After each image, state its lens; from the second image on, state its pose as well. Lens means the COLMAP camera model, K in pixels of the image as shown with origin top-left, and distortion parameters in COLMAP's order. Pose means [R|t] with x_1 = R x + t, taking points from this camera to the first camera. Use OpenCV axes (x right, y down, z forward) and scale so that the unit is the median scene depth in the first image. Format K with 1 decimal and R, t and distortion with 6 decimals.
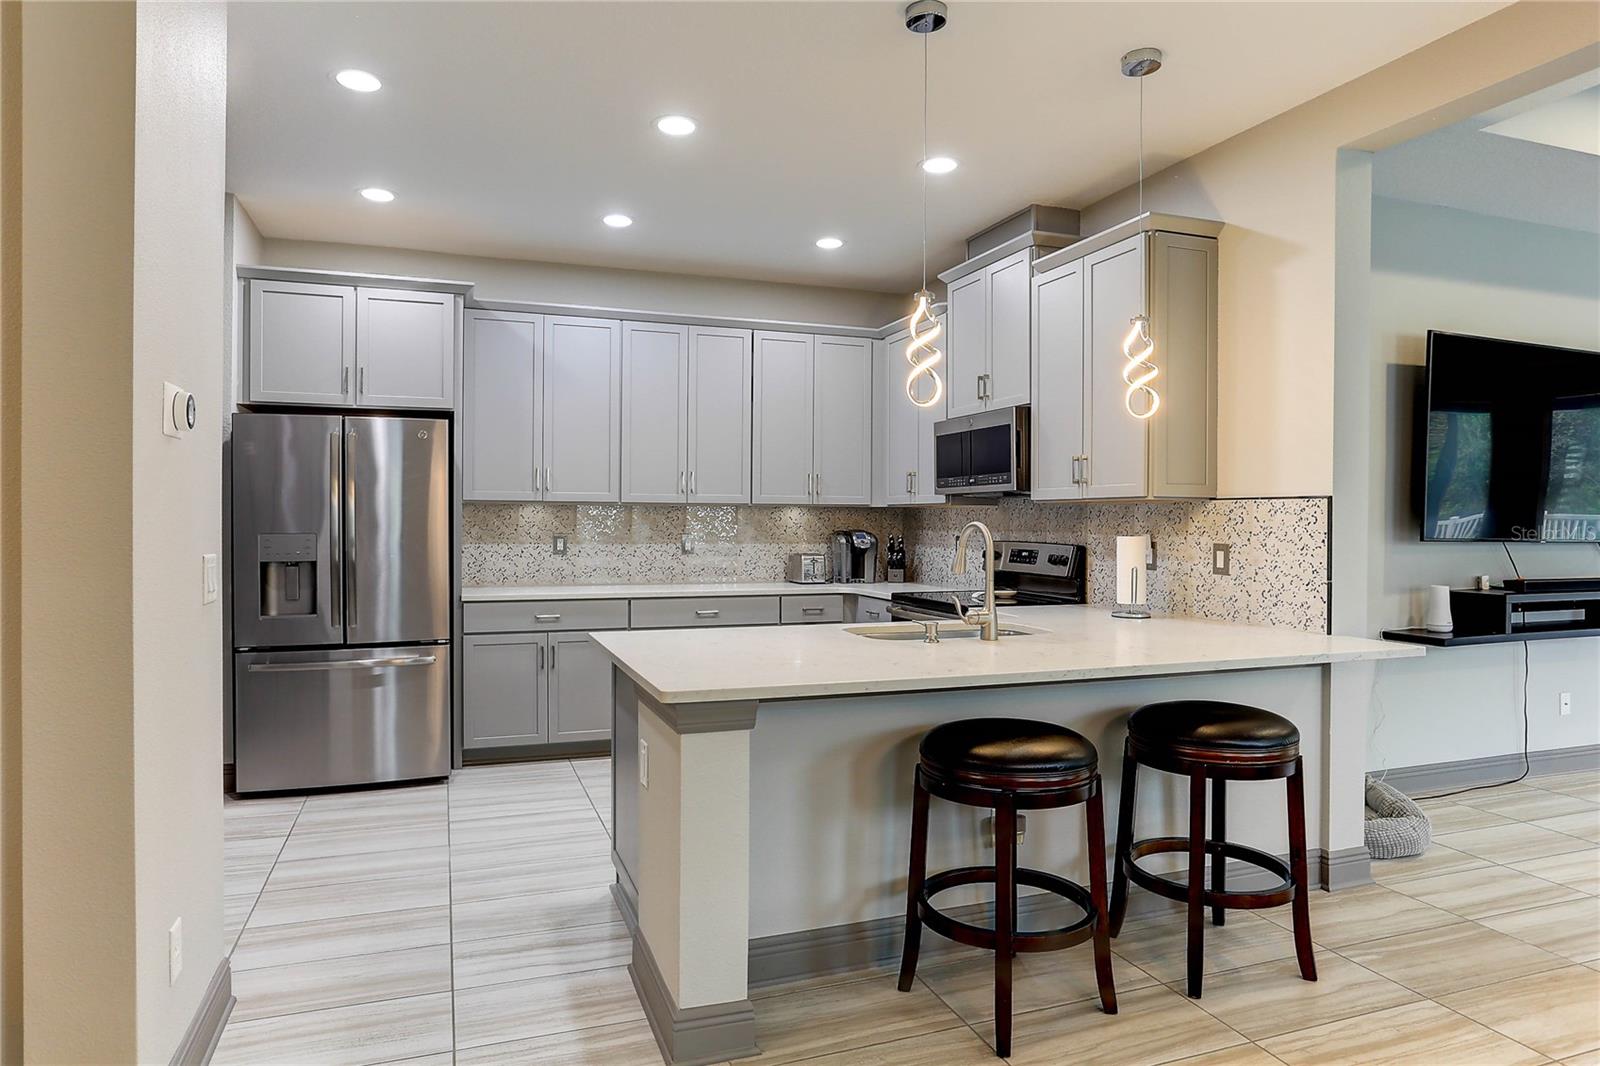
lens RADIAL K [[933.9, 0, 802.3], [0, 933.9, 529.0], [0, 0, 1]] dist [-0.004029, -0.000865]
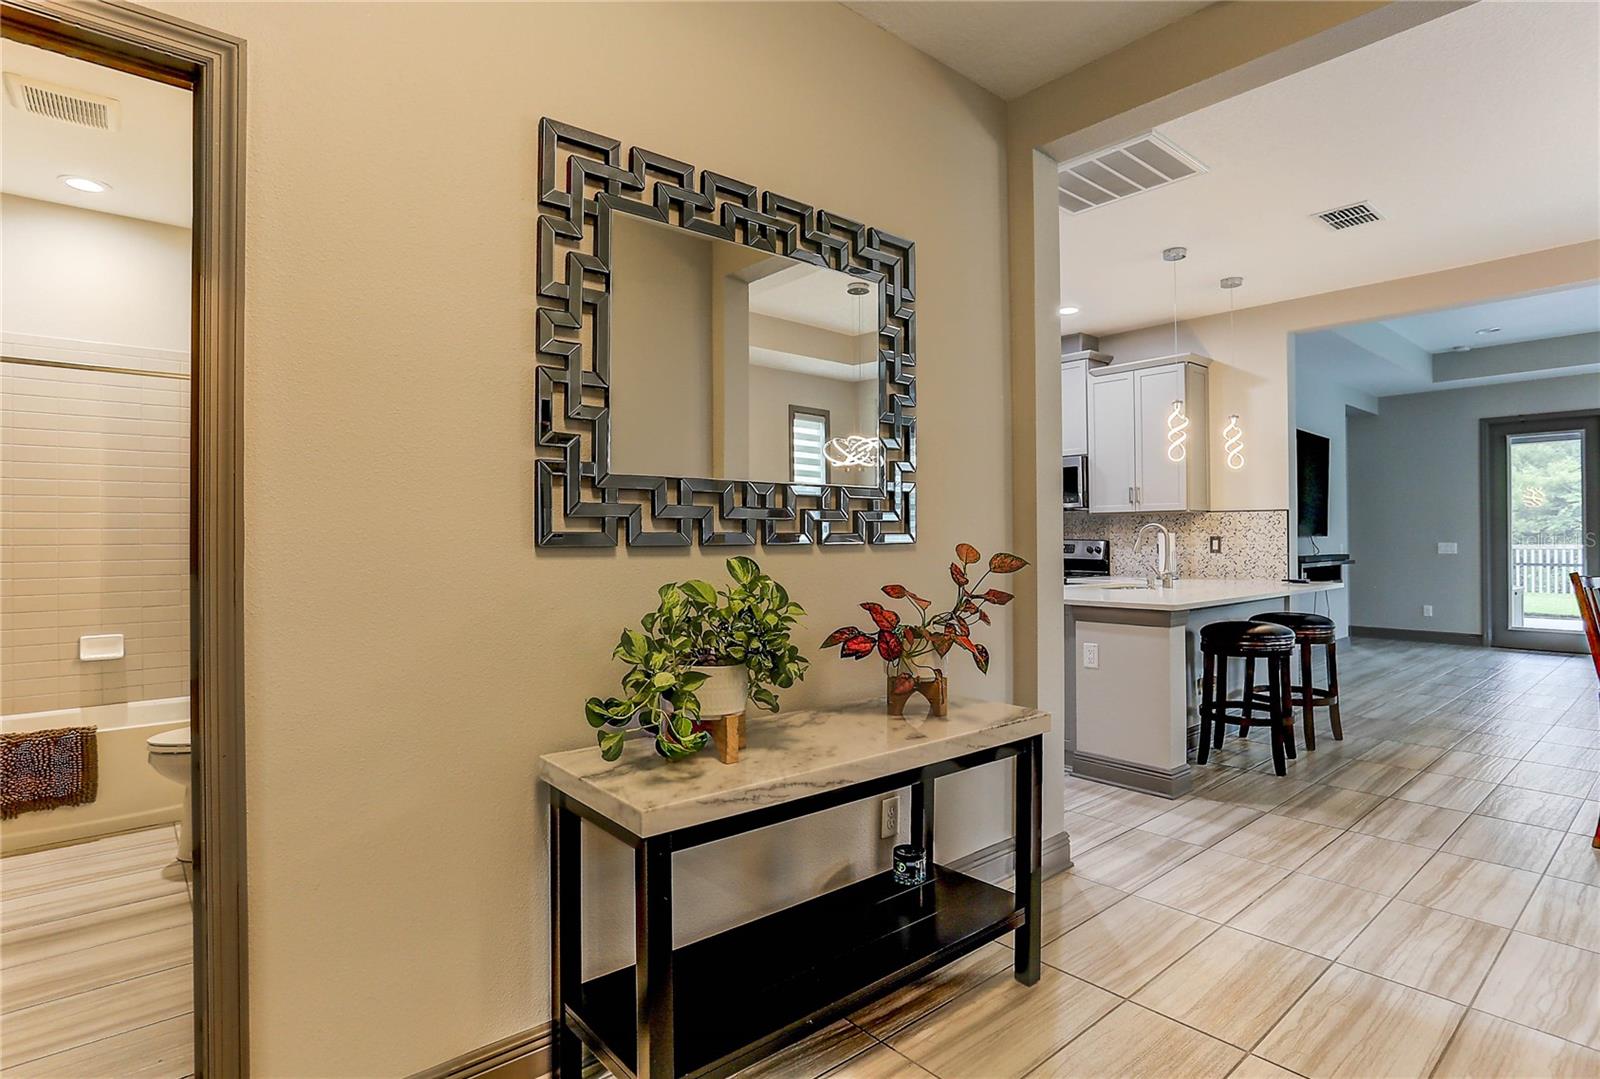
lens RADIAL K [[830.2, 0, 832.3], [0, 830.2, 534.4], [0, 0, 1]] dist [-0.003916, -0.000516]
pose [[0.922176, -0.010006, 0.386641, -0.682492], [0.014579, 0.999854, -0.008898, 0.012352], [-0.386495, 0.013842, 0.922187, -0.157975]]
